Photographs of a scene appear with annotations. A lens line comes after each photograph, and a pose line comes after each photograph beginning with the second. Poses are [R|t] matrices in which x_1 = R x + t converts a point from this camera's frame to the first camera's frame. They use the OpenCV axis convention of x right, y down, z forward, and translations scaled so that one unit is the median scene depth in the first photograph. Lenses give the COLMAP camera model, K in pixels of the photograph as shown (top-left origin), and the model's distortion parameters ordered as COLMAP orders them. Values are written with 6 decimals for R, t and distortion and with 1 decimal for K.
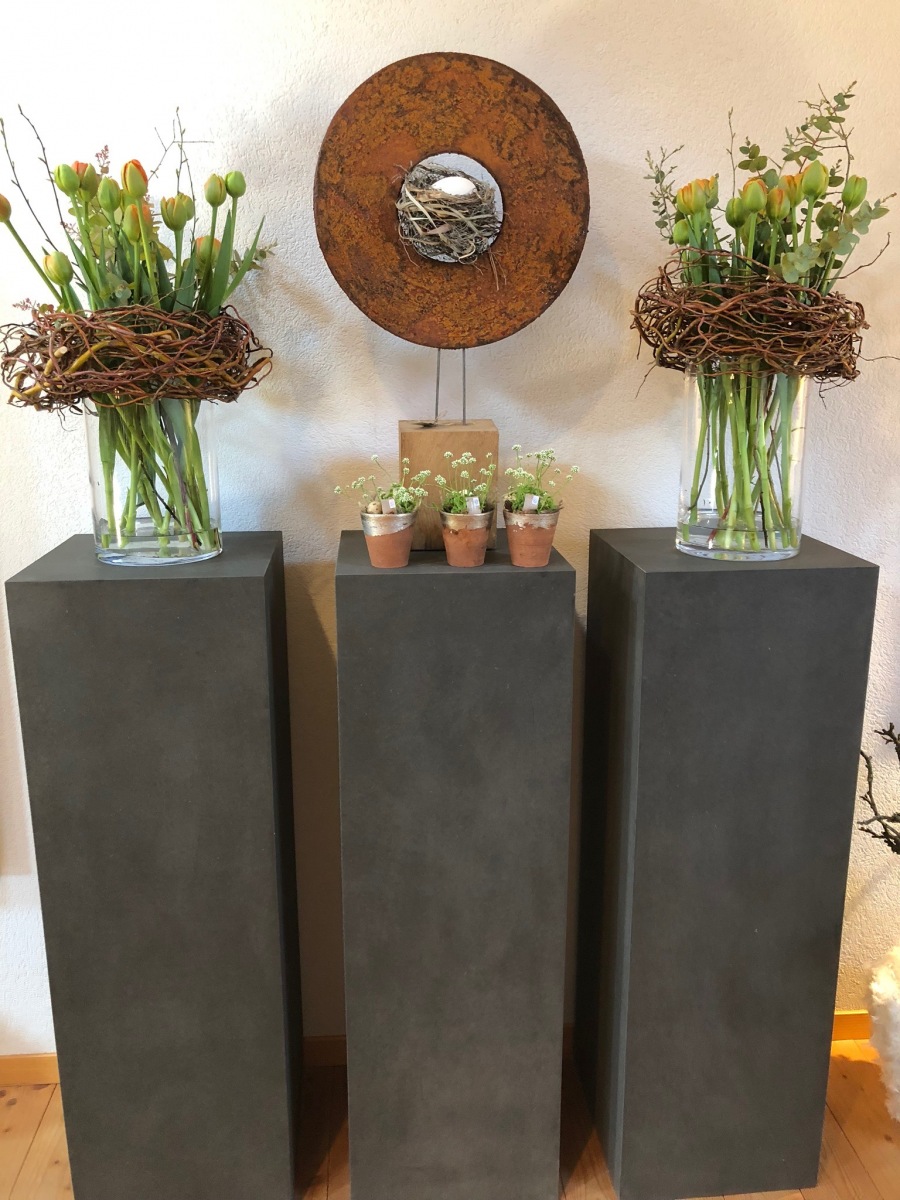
lens RADIAL K [[1035.9, 0, 450.0], [0, 1035.9, 600.0], [0, 0, 1]] dist [-0.004795, -0.004630]
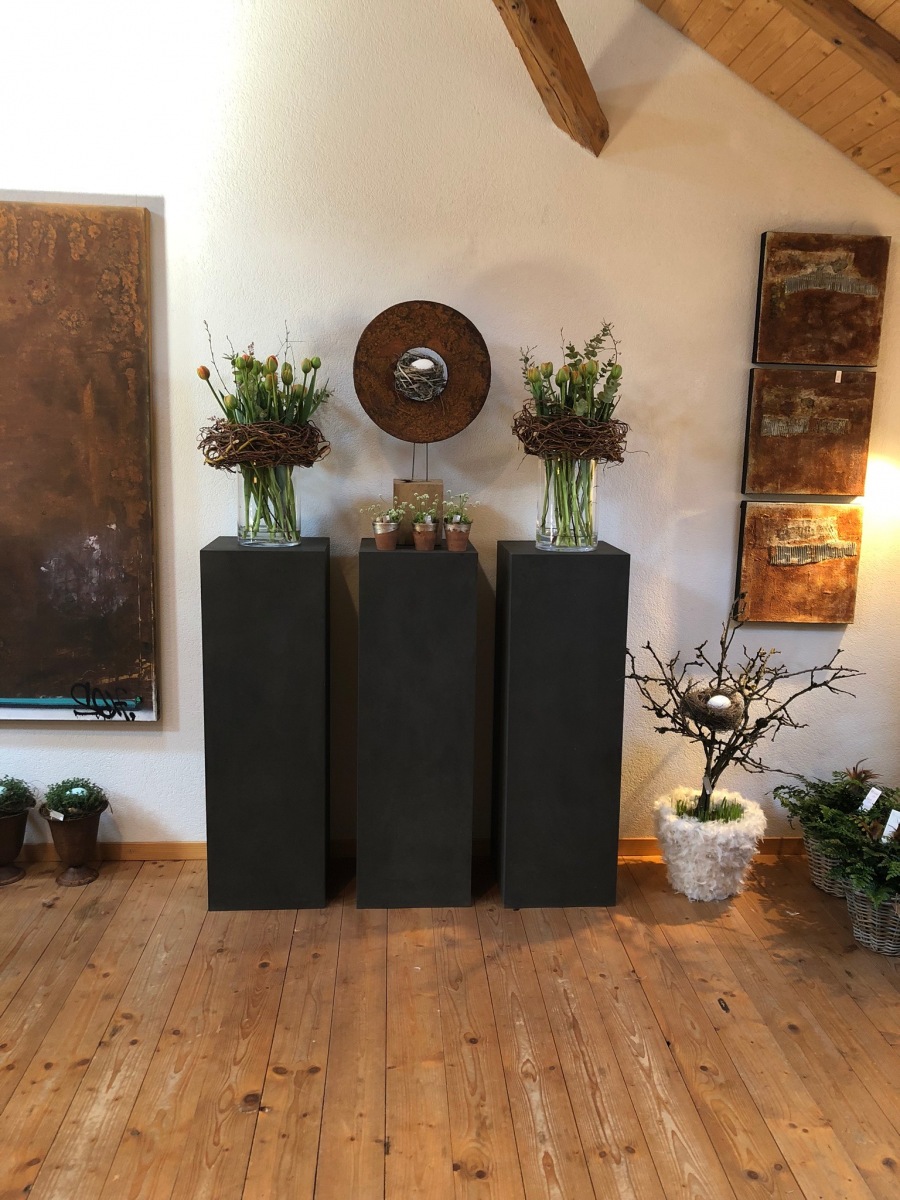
lens RADIAL K [[968.8, 0, 450.0], [0, 968.8, 600.0], [0, 0, 1]] dist [0.003193, 0.000282]
pose [[0.999790, 0.019332, -0.006818, 0.077891], [-0.019743, 0.997593, -0.066471, 0.183224], [0.005516, 0.066592, 0.997765, -0.849023]]
